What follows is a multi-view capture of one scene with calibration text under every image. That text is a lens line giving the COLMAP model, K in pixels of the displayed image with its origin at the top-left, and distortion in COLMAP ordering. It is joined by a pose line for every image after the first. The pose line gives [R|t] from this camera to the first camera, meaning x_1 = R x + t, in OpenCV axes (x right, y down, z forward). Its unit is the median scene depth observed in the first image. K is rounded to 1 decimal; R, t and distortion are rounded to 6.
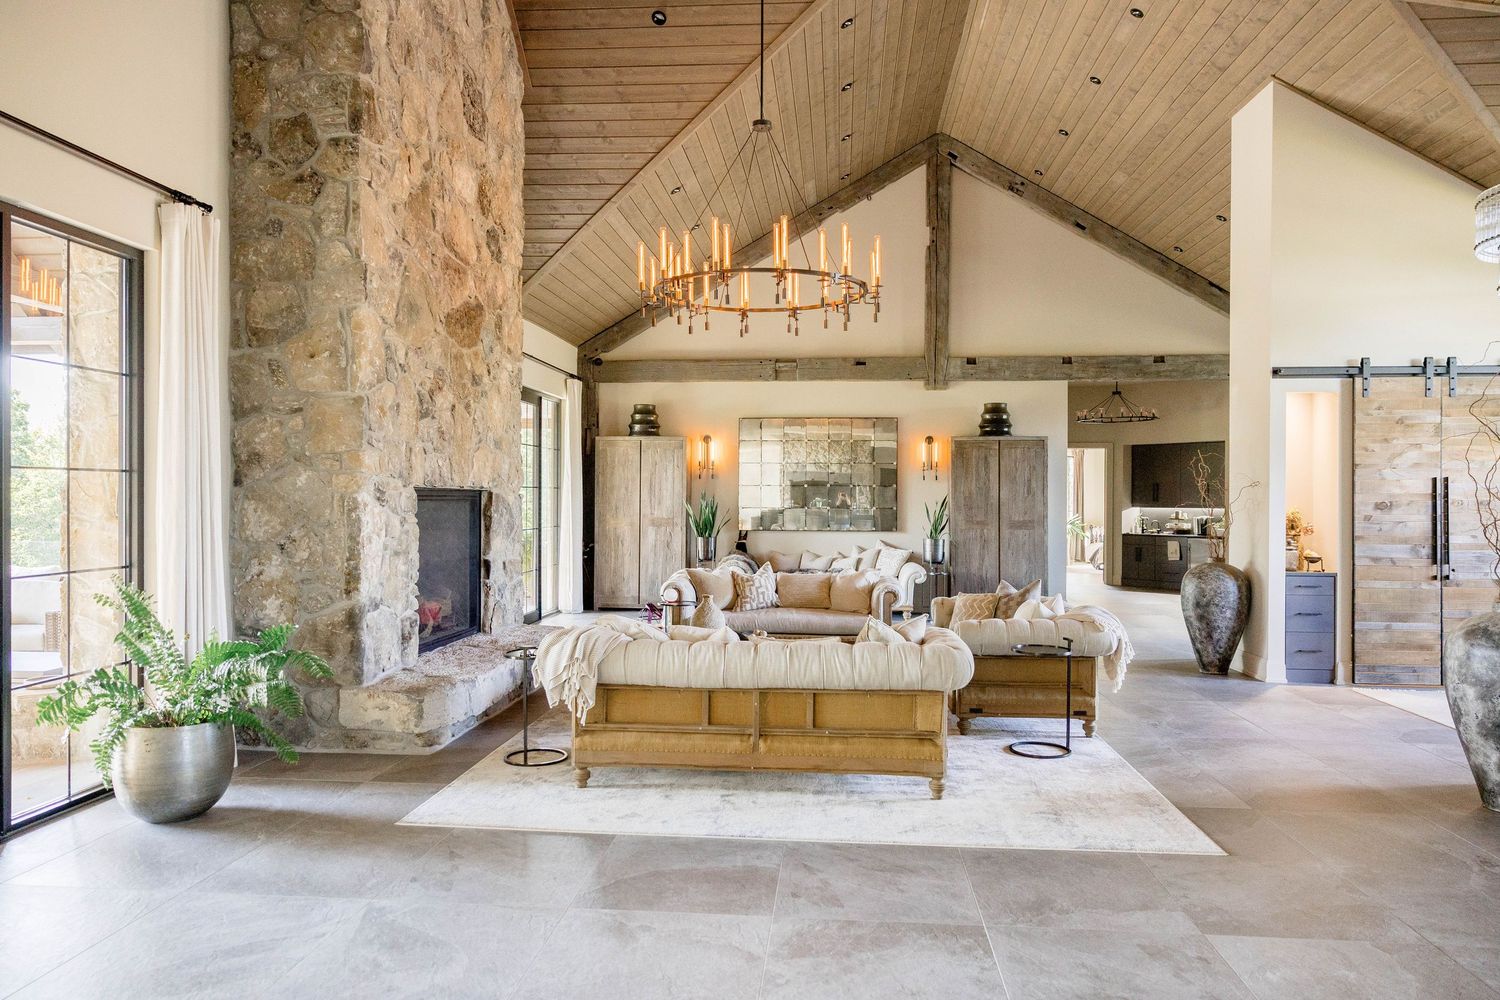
lens RADIAL K [[1013.0, 0, 772.5], [0, 1013.0, 502.4], [0, 0, 1]] dist [-0.003248, 0.001900]
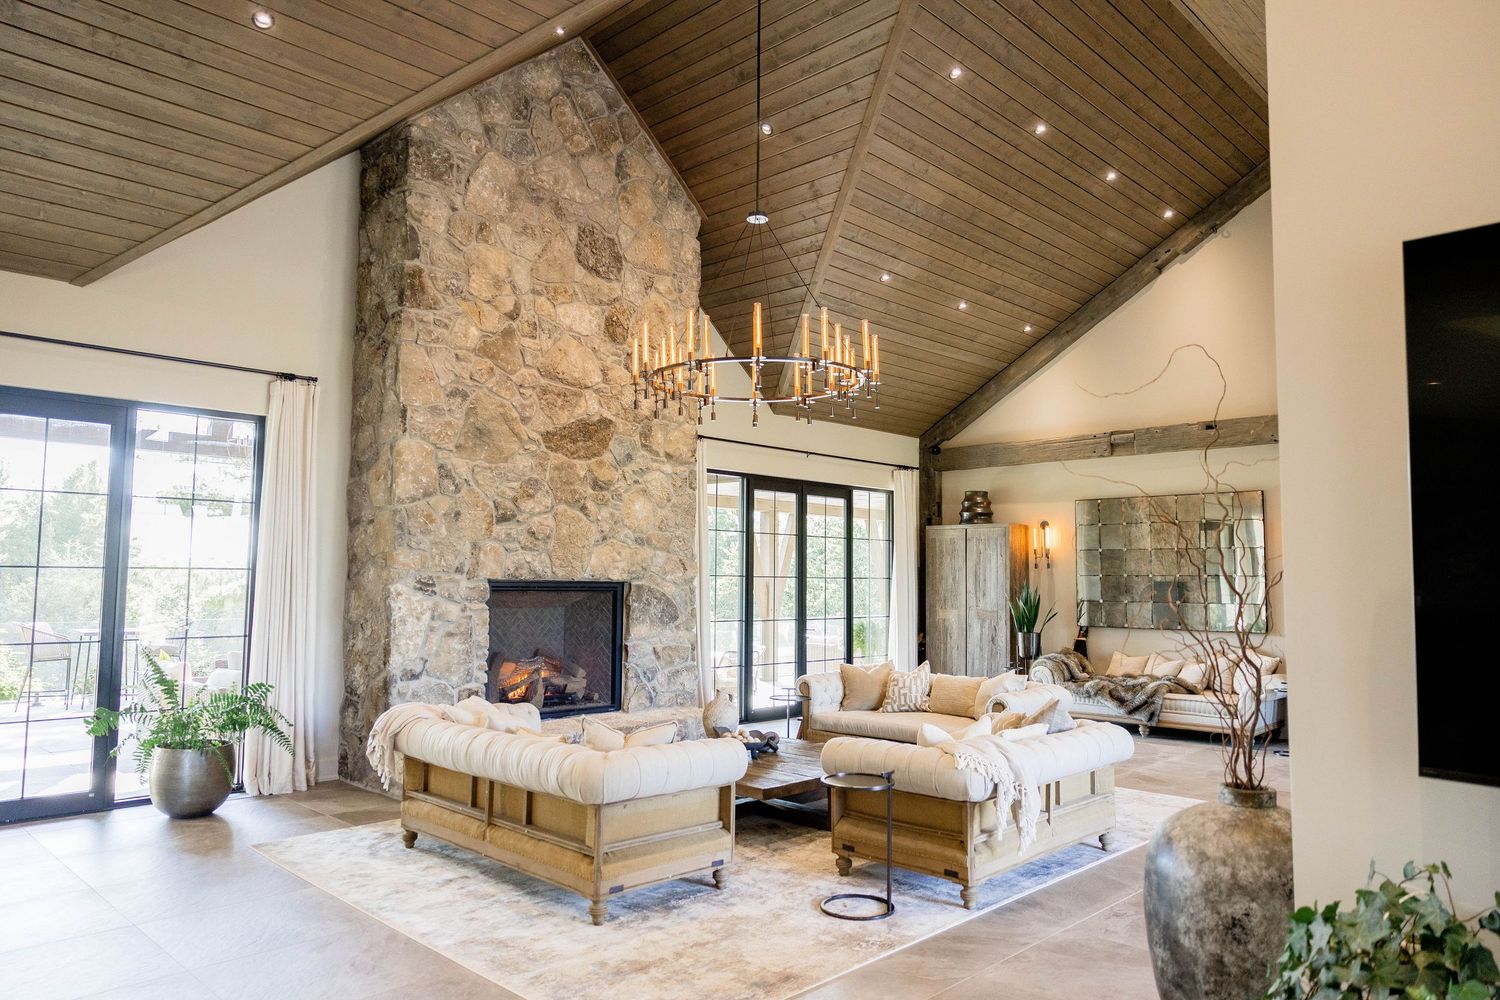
lens RADIAL K [[1013.0, 0, 772.5], [0, 1013.0, 502.4], [0, 0, 1]] dist [-0.003248, 0.001900]
pose [[0.770738, -0.046941, -0.635421, 0.583511], [-0.007956, 0.996496, -0.083265, -0.007839], [0.637102, 0.069231, 0.767664, 0.246586]]
